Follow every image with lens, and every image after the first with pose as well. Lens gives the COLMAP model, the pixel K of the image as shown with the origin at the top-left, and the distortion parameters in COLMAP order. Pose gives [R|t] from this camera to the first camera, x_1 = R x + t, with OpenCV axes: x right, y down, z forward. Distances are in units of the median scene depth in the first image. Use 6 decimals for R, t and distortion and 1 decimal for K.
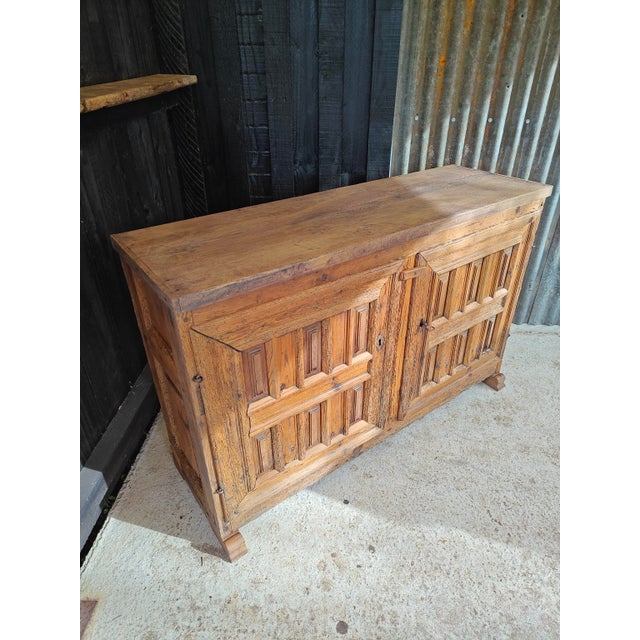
lens RADIAL K [[449.2, 0, 321.4], [0, 449.2, 322.4], [0, 0, 1]] dist [0.005335, -0.001095]
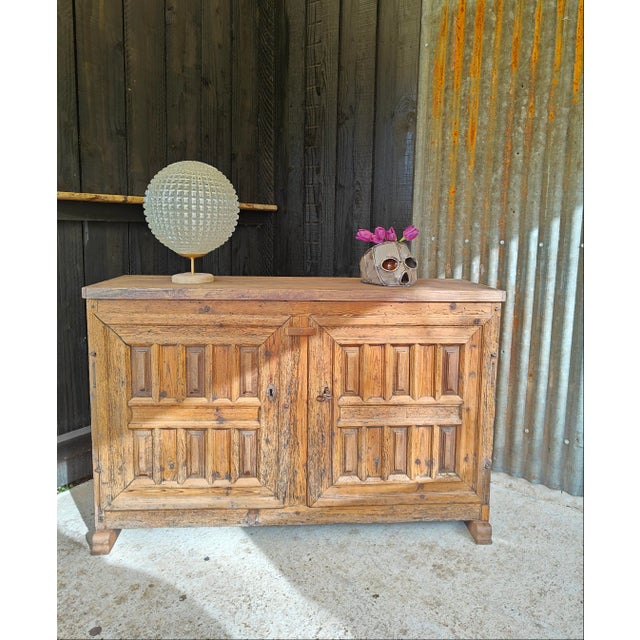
lens RADIAL K [[509.0, 0, 322.1], [0, 509.0, 291.0], [0, 0, 1]] dist [0.001809, 0.008016]
pose [[0.846275, 0.080442, -0.526638, 0.800612], [-0.298587, 0.890300, -0.343820, 0.196537], [0.441209, 0.448214, 0.777457, -0.013339]]
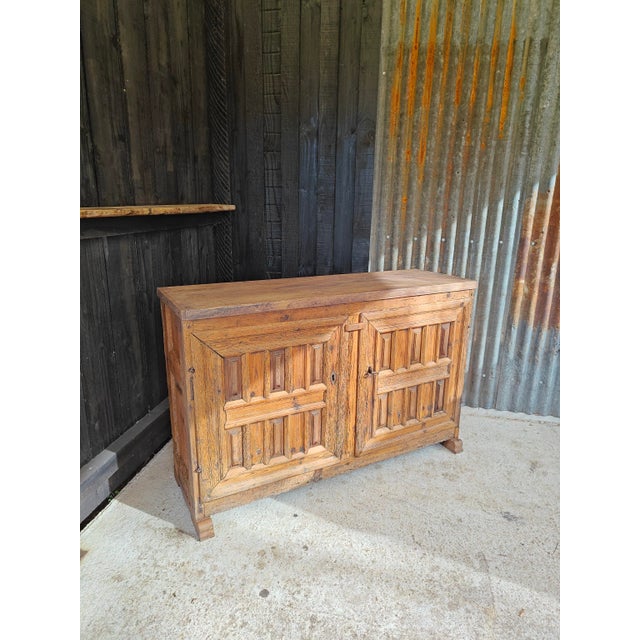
lens RADIAL K [[445.2, 0, 317.9], [0, 445.2, 321.7], [0, 0, 1]] dist [0.009842, 0.000233]
pose [[0.991204, 0.050835, -0.122191, 0.221772], [-0.084171, 0.954636, -0.285632, 0.249156], [0.102128, 0.293404, 0.950518, -0.297732]]
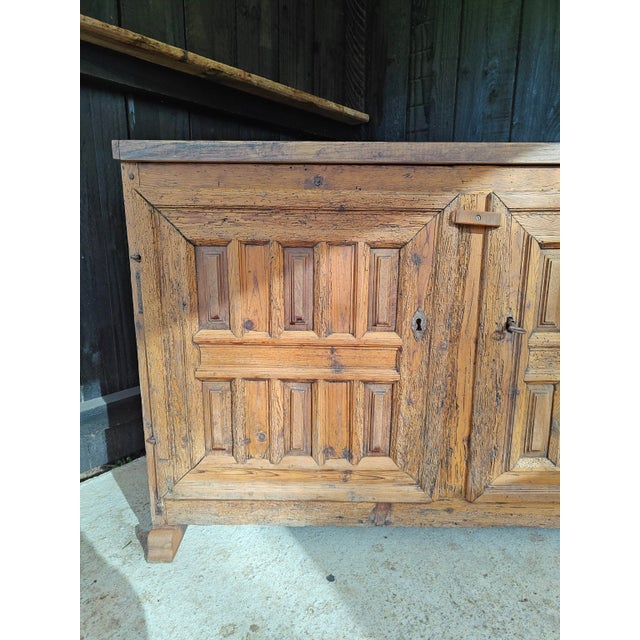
lens RADIAL K [[449.7, 0, 321.0], [0, 449.7, 330.7], [0, 0, 1]] dist [0.007227, -0.000438]
pose [[0.804317, 0.133677, -0.578969, 0.372721], [-0.321016, 0.917690, -0.234079, 0.238164], [0.500023, 0.374132, 0.781026, 0.375848]]
